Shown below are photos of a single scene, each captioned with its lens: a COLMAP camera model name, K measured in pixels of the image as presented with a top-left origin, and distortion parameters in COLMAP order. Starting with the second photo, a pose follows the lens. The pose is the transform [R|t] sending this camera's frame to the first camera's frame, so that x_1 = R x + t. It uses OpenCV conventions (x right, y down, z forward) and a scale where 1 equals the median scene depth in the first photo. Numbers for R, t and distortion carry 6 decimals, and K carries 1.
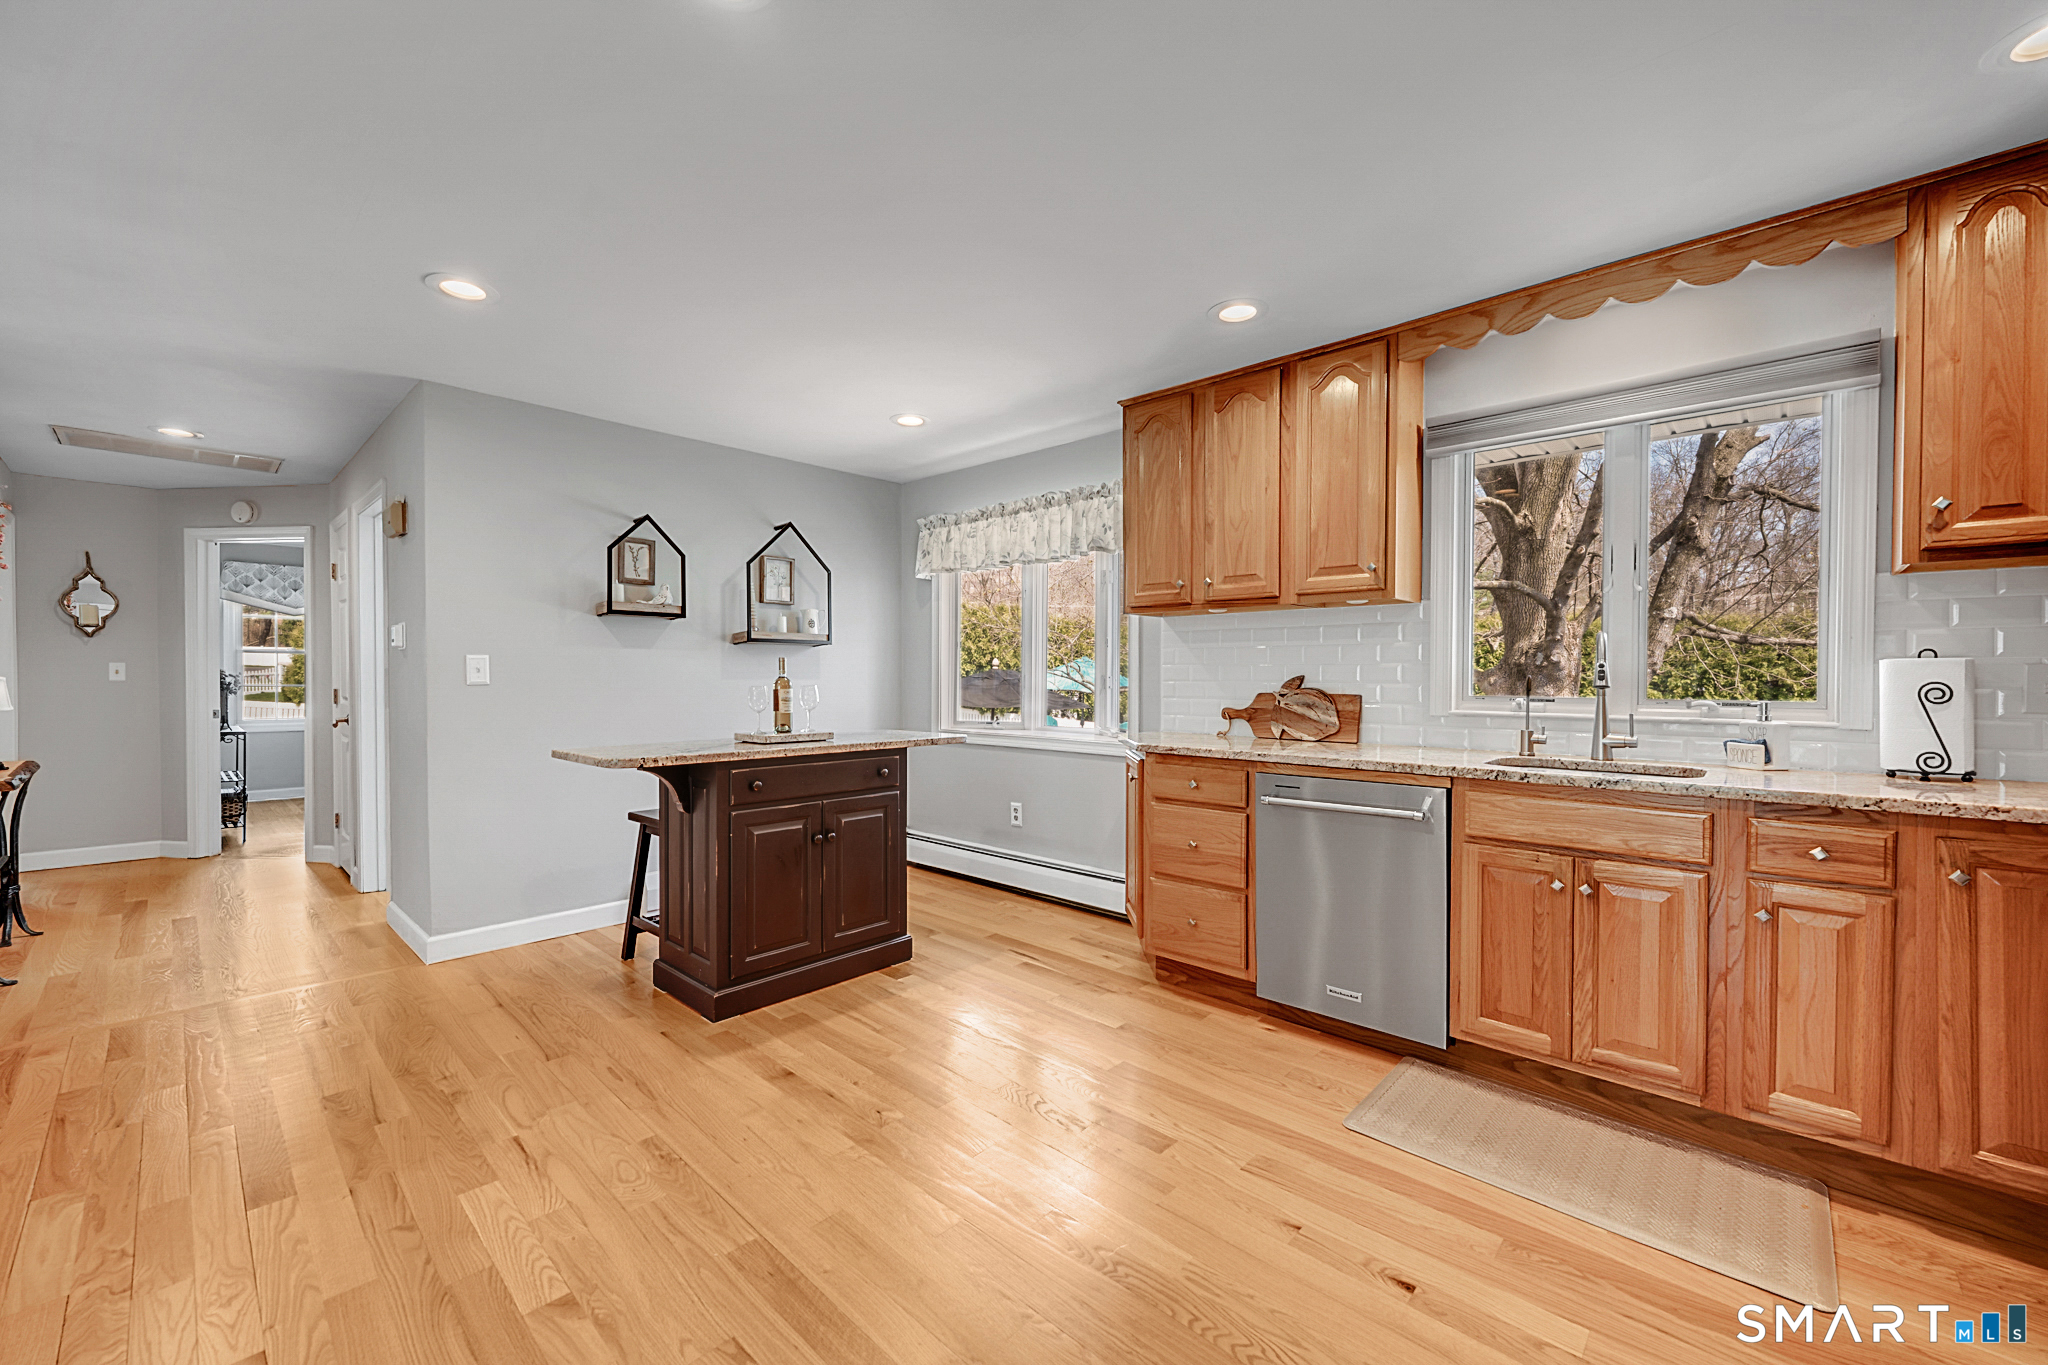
lens RADIAL K [[807.9, 0, 1028.5], [0, 807.9, 684.7], [0, 0, 1]] dist [-0.002245, -0.000041]
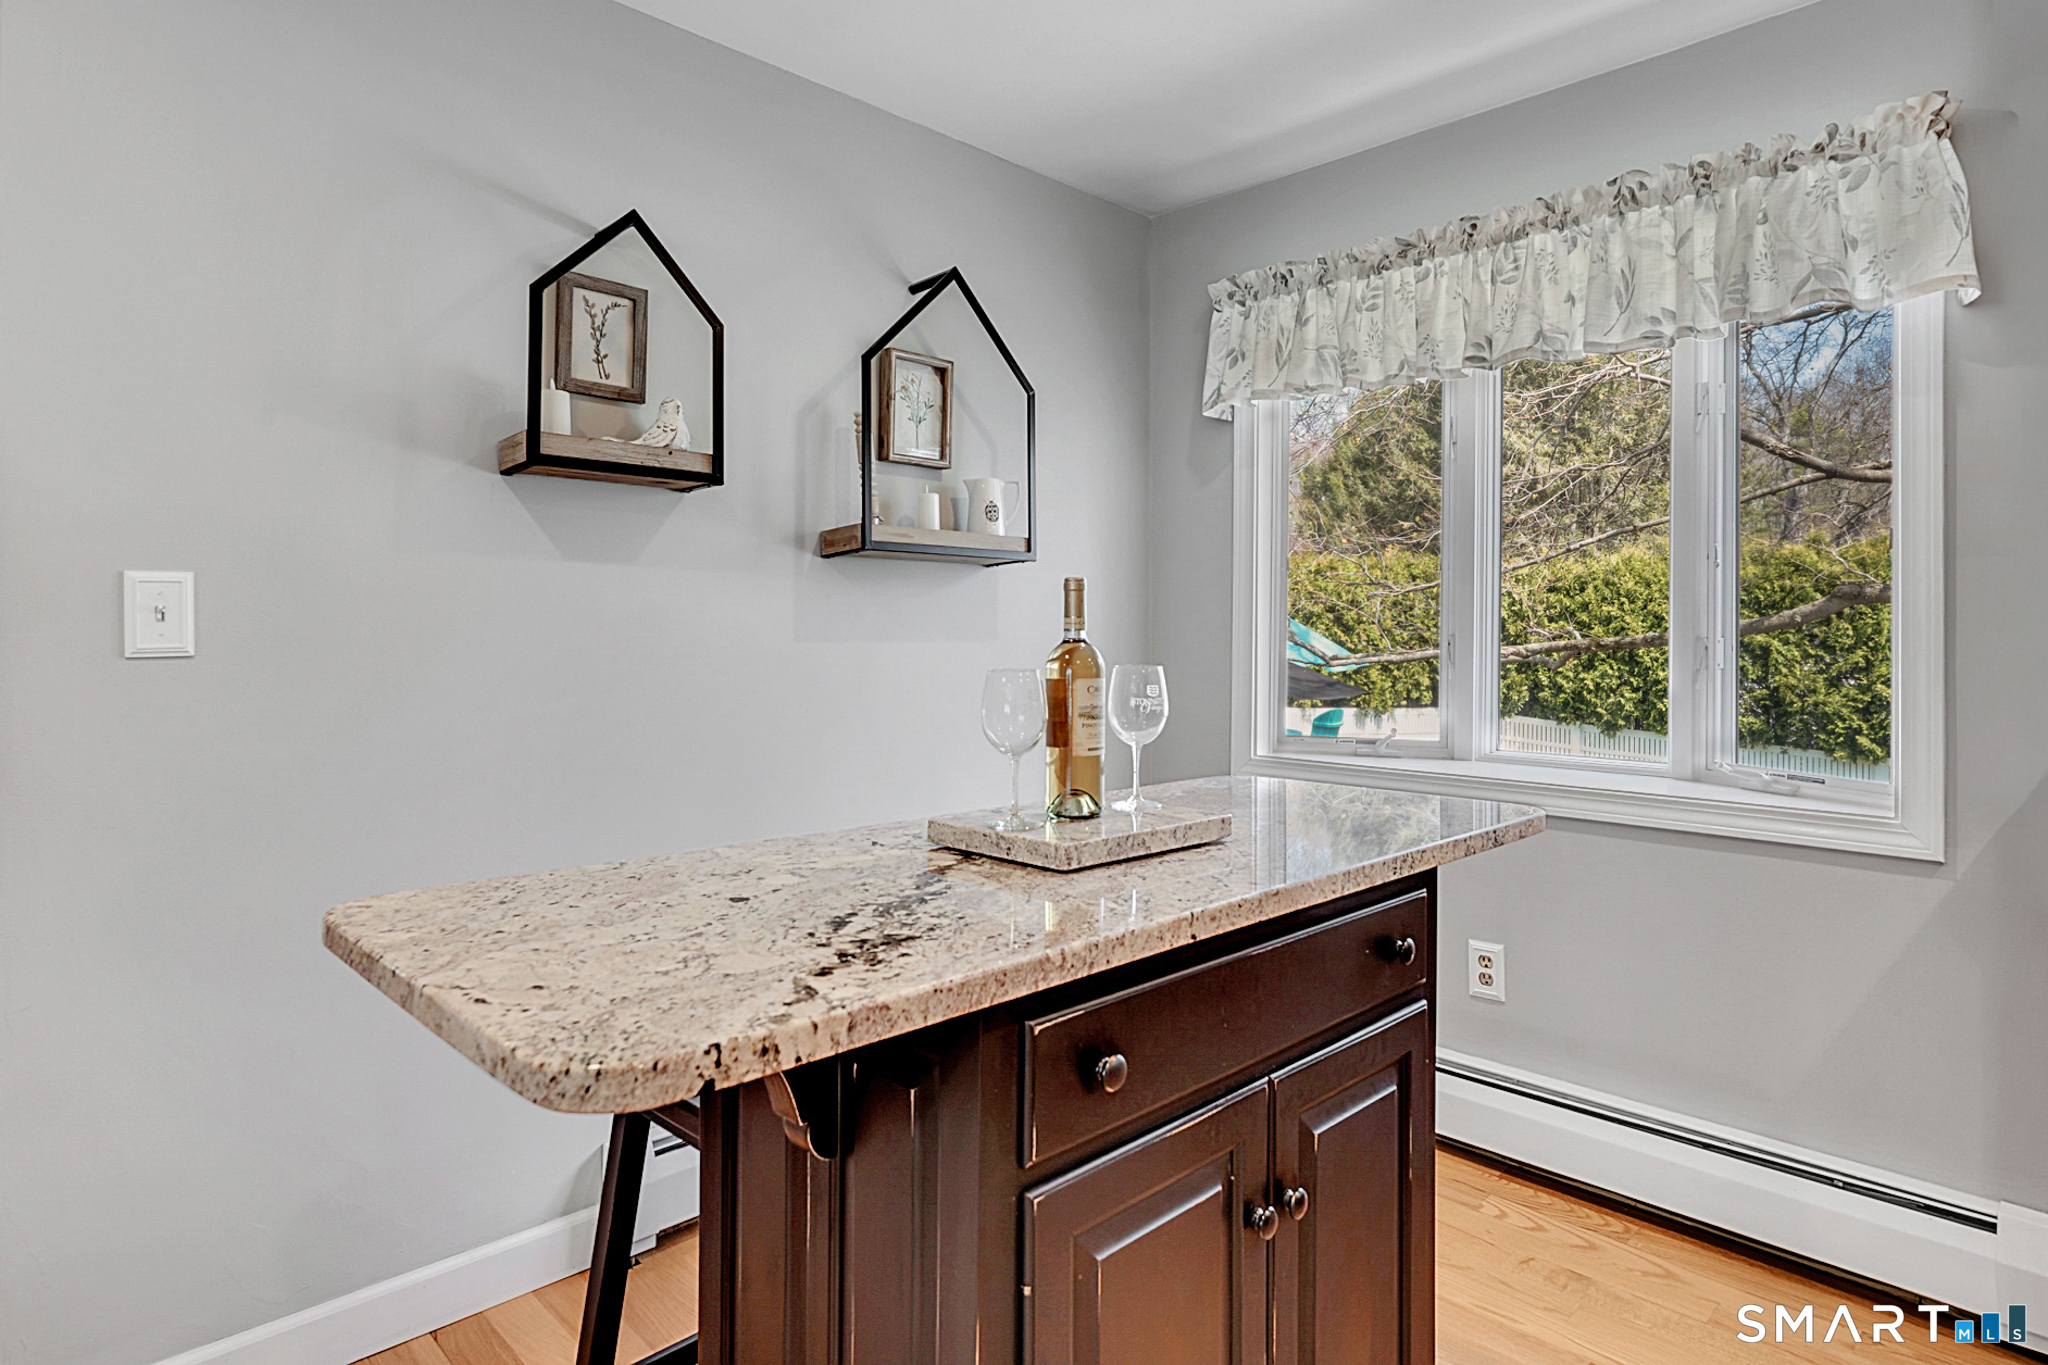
lens RADIAL K [[1107.6, 0, 1040.4], [0, 1107.6, 634.5], [0, 0, 1]] dist [-0.001788, -0.000330]
pose [[0.999279, 0.005720, -0.037535, -0.334062], [-0.006034, 0.999948, -0.008255, -0.009120], [0.037486, 0.008476, 0.999261, 0.627699]]
